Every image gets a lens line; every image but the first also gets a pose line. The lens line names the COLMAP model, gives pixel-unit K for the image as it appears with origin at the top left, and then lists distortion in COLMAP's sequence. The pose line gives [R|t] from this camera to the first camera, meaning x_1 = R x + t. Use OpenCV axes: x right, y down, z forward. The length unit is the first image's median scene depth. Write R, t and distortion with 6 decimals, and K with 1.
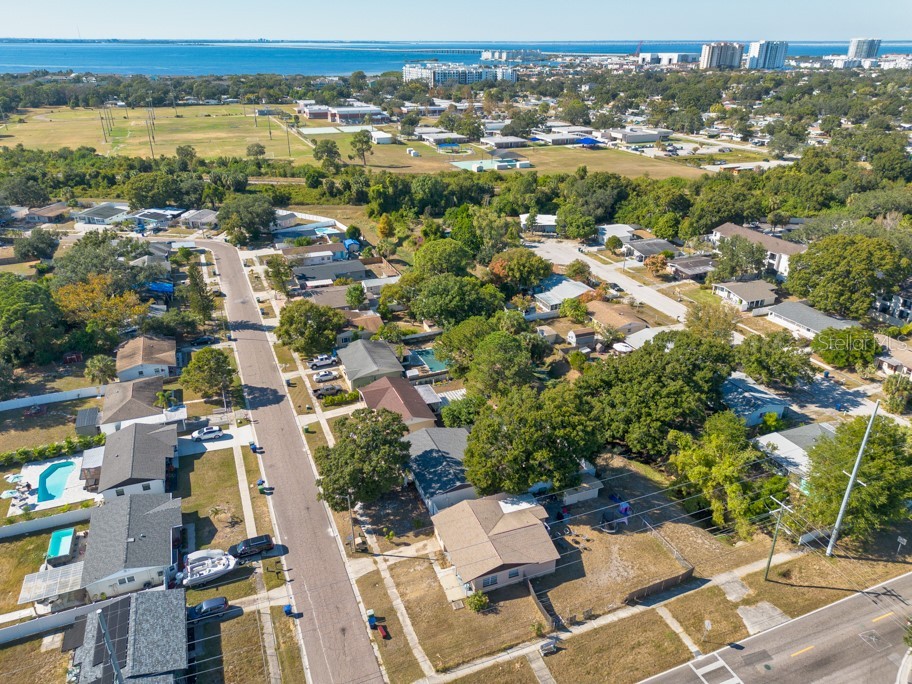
lens RADIAL K [[653.2, 0, 457.4], [0, 653.2, 339.8], [0, 0, 1]] dist [0.059542, -0.037867]
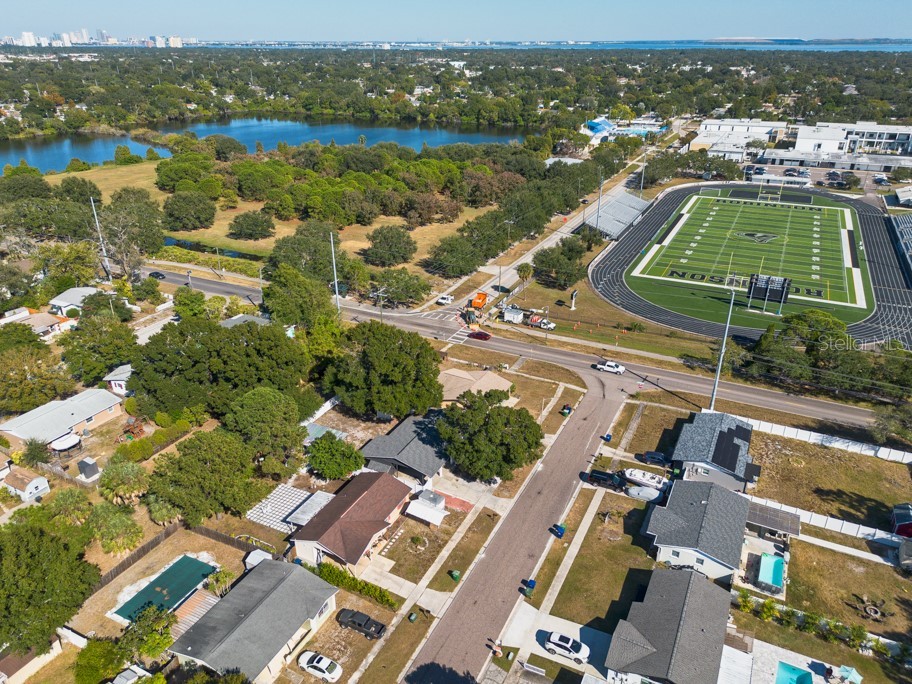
lens RADIAL K [[653.2, 0, 455.4], [0, 653.2, 346.0], [0, 0, 1]] dist [0.059542, -0.037867]
pose [[-0.658091, -0.320680, 0.681235, -0.780622], [0.312456, 0.706871, 0.634589, -0.608087], [-0.685046, 0.630474, -0.364987, 1.345895]]
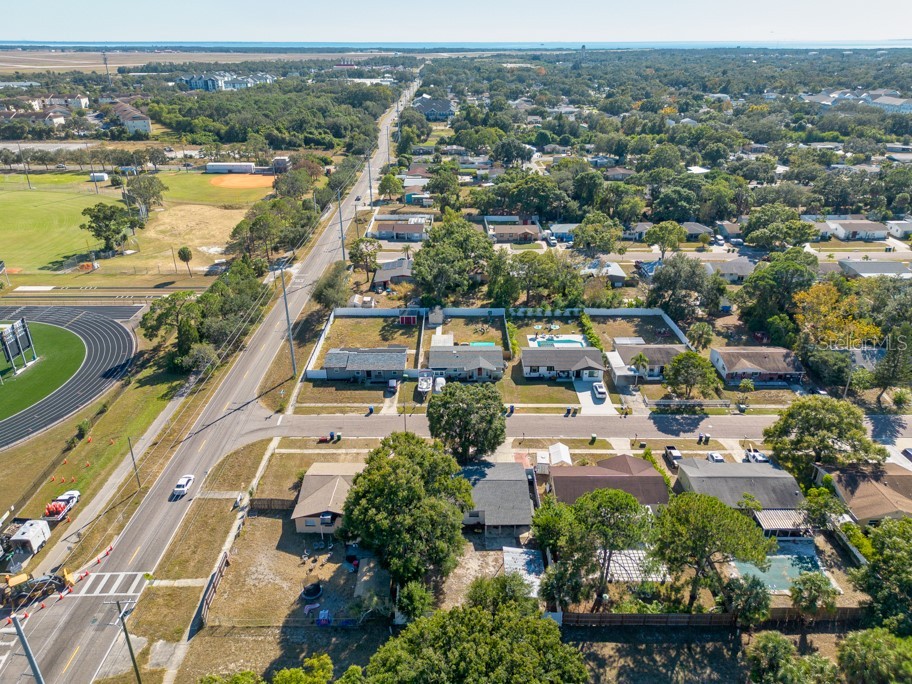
lens RADIAL K [[653.2, 0, 453.7], [0, 653.2, 339.9], [0, 0, 1]] dist [0.059542, -0.037867]
pose [[-0.373560, 0.385252, -0.843821, 0.752248], [-0.386193, 0.762496, 0.519090, -0.490202], [0.843391, 0.519789, -0.136057, 1.073190]]
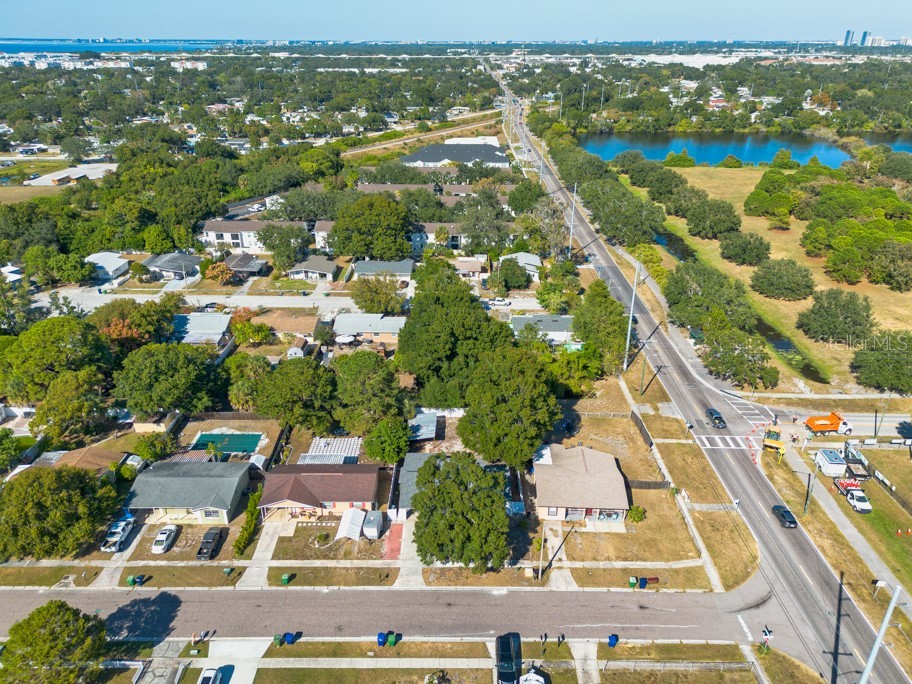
lens RADIAL K [[653.2, 0, 455.9], [0, 653.2, 335.6], [0, 0, 1]] dist [0.059542, -0.037867]
pose [[0.387648, -0.382494, 0.838706, -0.812220], [0.384377, 0.894047, 0.230074, -0.243455], [-0.837844, 0.233191, 0.493598, 0.510712]]
